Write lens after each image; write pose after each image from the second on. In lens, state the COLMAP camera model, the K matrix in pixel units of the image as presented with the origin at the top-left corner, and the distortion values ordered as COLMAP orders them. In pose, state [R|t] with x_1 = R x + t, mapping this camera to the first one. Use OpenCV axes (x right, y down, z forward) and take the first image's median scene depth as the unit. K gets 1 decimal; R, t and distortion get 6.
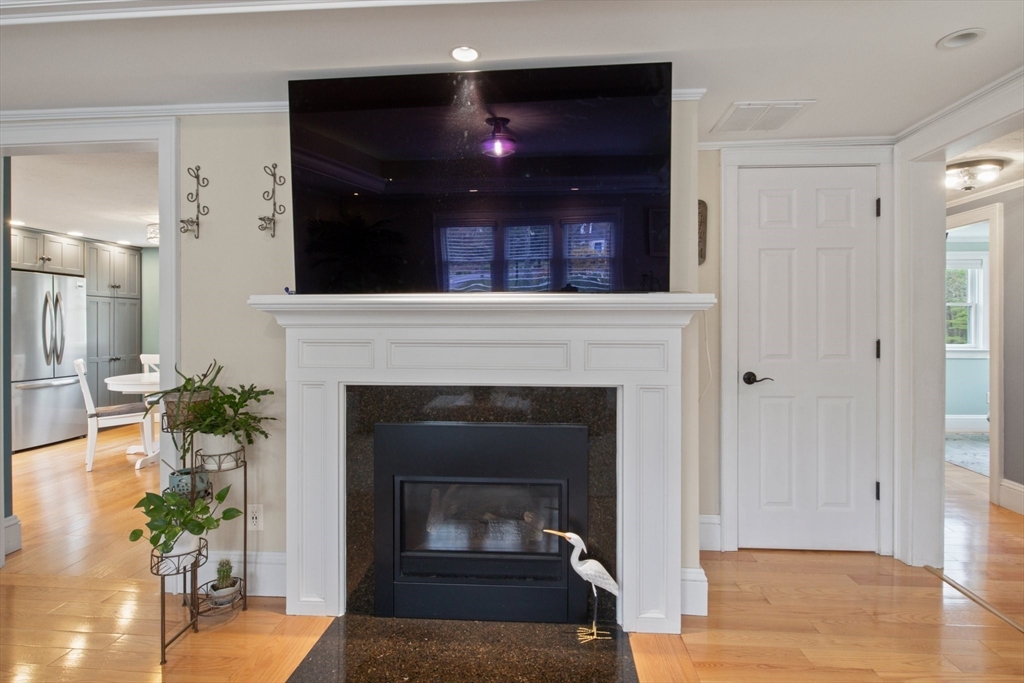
lens RADIAL K [[510.9, 0, 517.9], [0, 510.9, 325.5], [0, 0, 1]] dist [-0.002581, 0.000030]
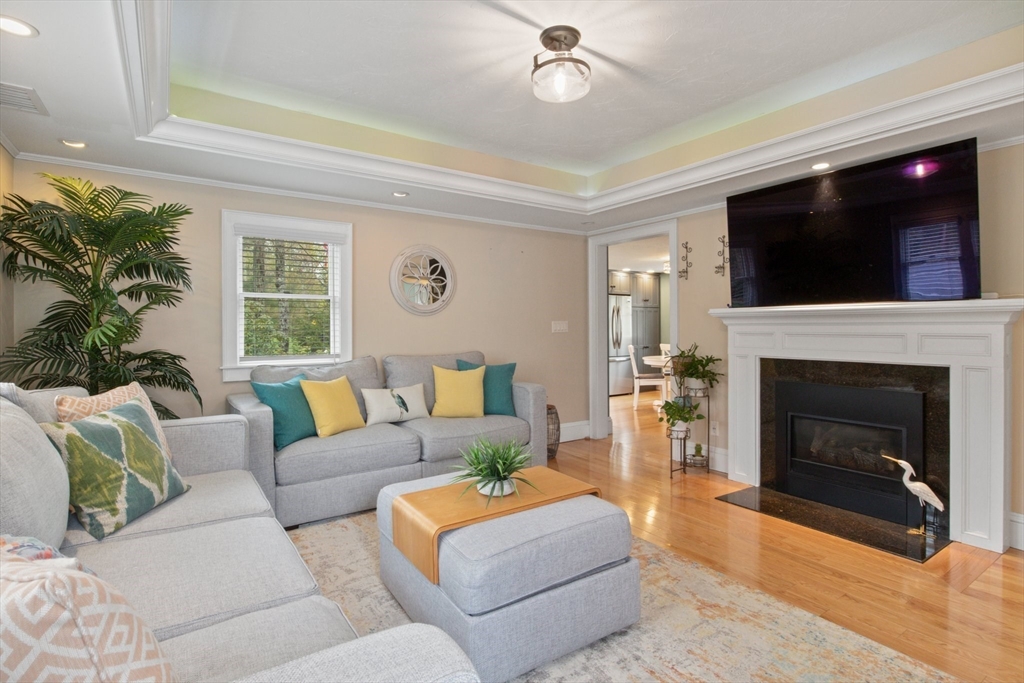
lens RADIAL K [[513.8, 0, 519.7], [0, 513.8, 331.7], [0, 0, 1]] dist [-0.007167, 0.000039]
pose [[0.623089, 0.004331, -0.782139, 0.522632], [0.005330, 0.999938, 0.009783, 0.004228], [0.782133, -0.010265, 0.623027, -0.741396]]
